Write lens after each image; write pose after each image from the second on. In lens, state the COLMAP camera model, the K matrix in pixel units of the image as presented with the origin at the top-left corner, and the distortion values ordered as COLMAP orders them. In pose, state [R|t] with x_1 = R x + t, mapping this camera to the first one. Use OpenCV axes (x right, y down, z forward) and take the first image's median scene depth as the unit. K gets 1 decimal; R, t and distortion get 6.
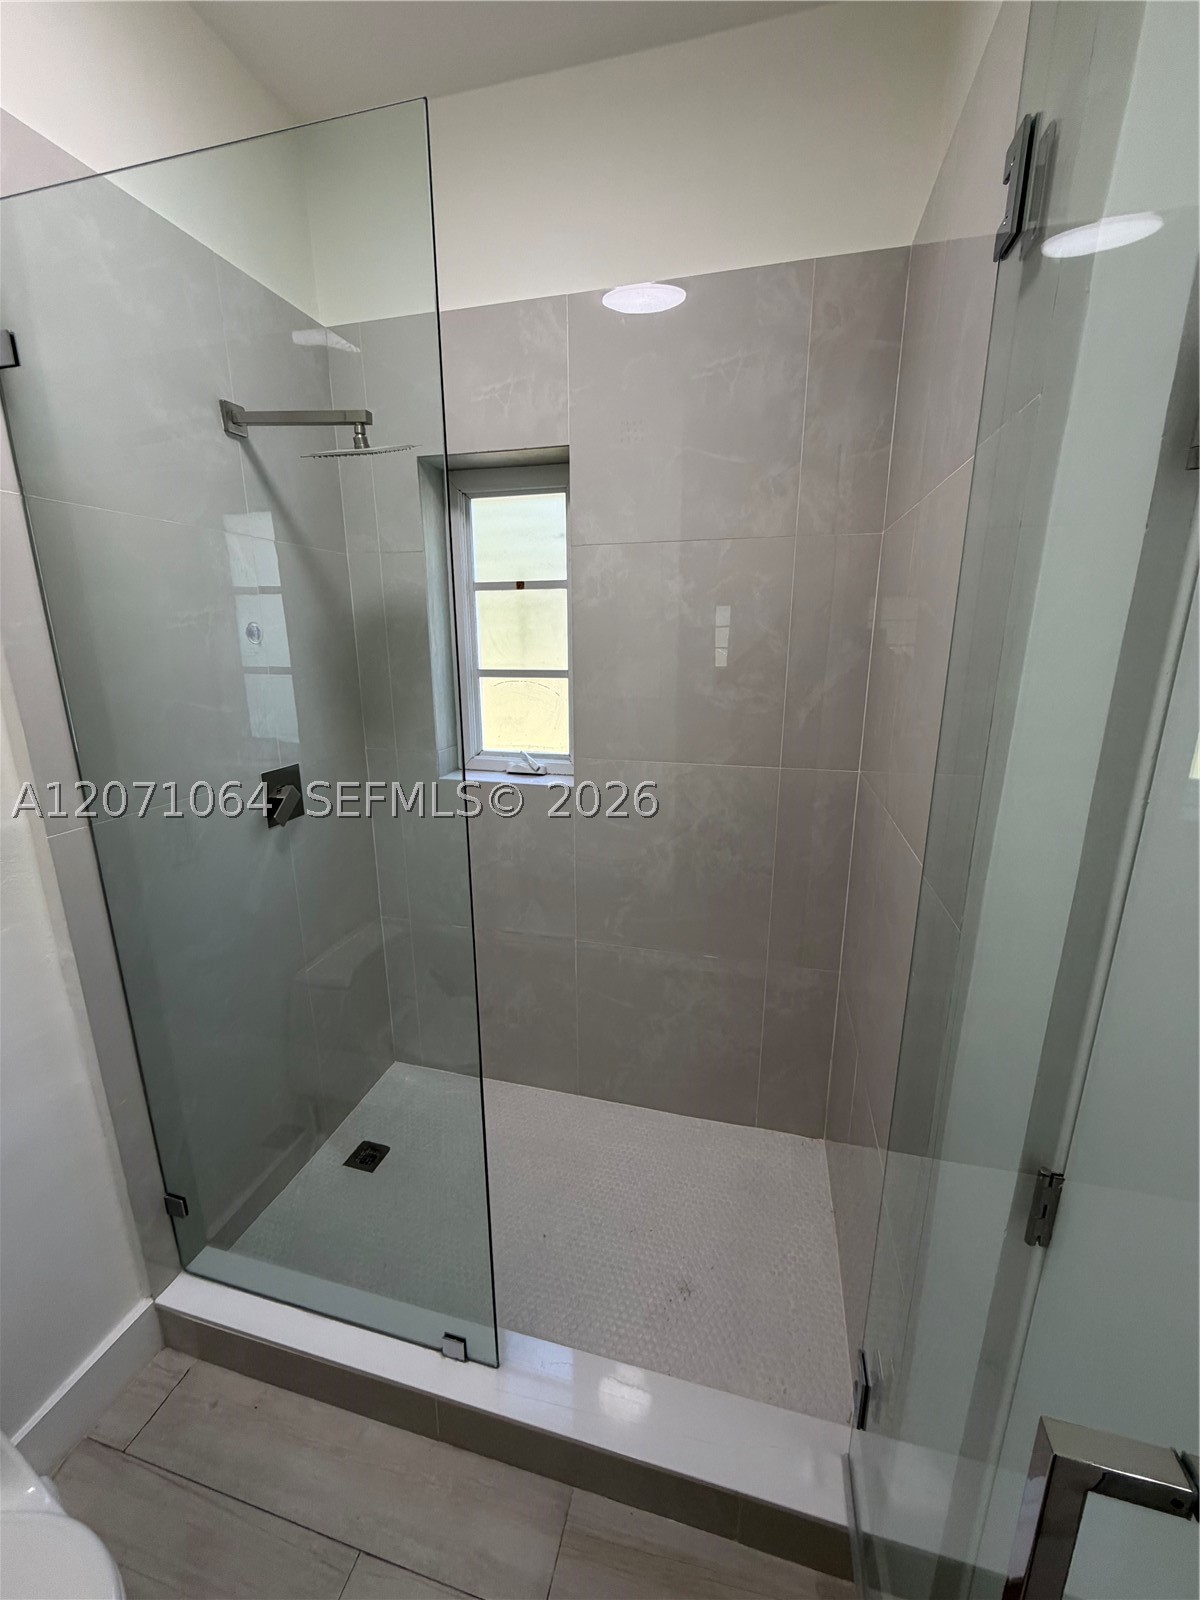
lens RADIAL K [[639.1, 0, 599.6], [0, 639.1, 795.0], [0, 0, 1]] dist [0.002082, 0.000196]
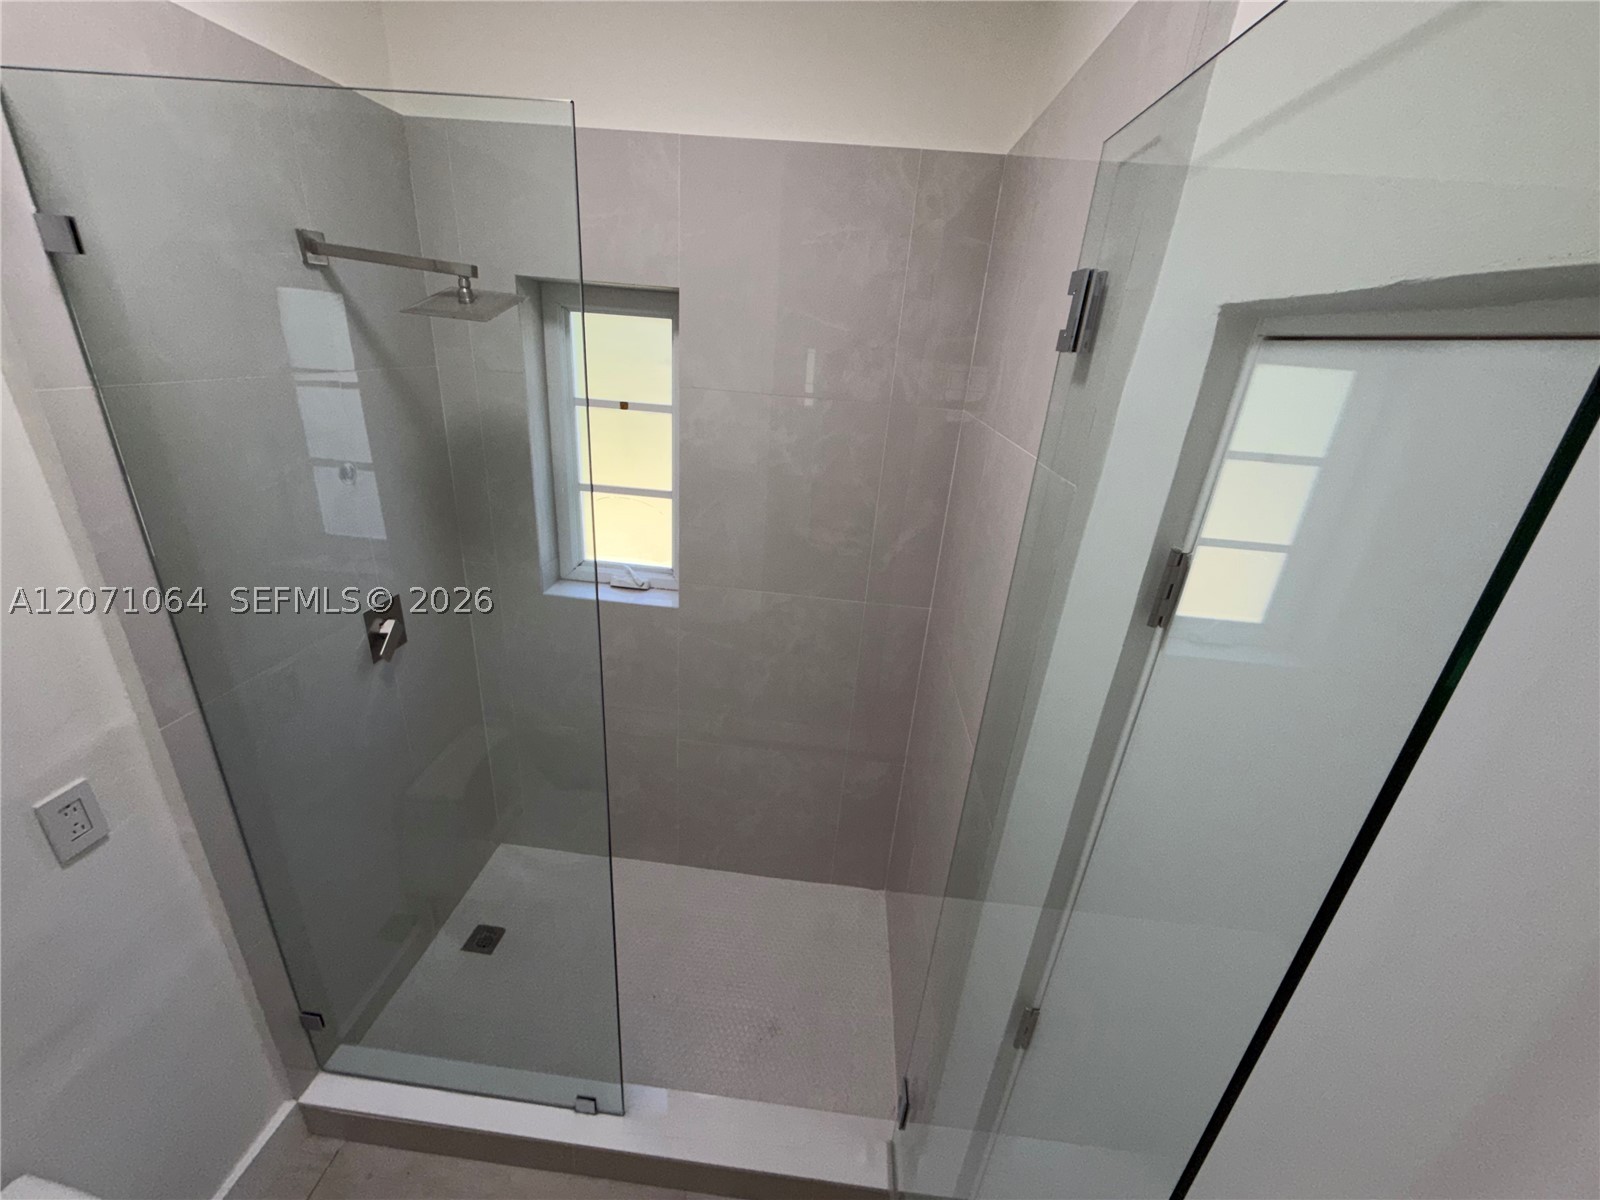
lens RADIAL K [[639.1, 0, 798.3], [0, 639.1, 602.8], [0, 0, 1]] dist [0.002082, 0.000196]
pose [[0.982497, 0.004522, 0.186223, -0.053397], [-0.032524, 0.988514, 0.147590, -0.234848], [-0.183417, -0.151063, 0.971359, -0.094836]]
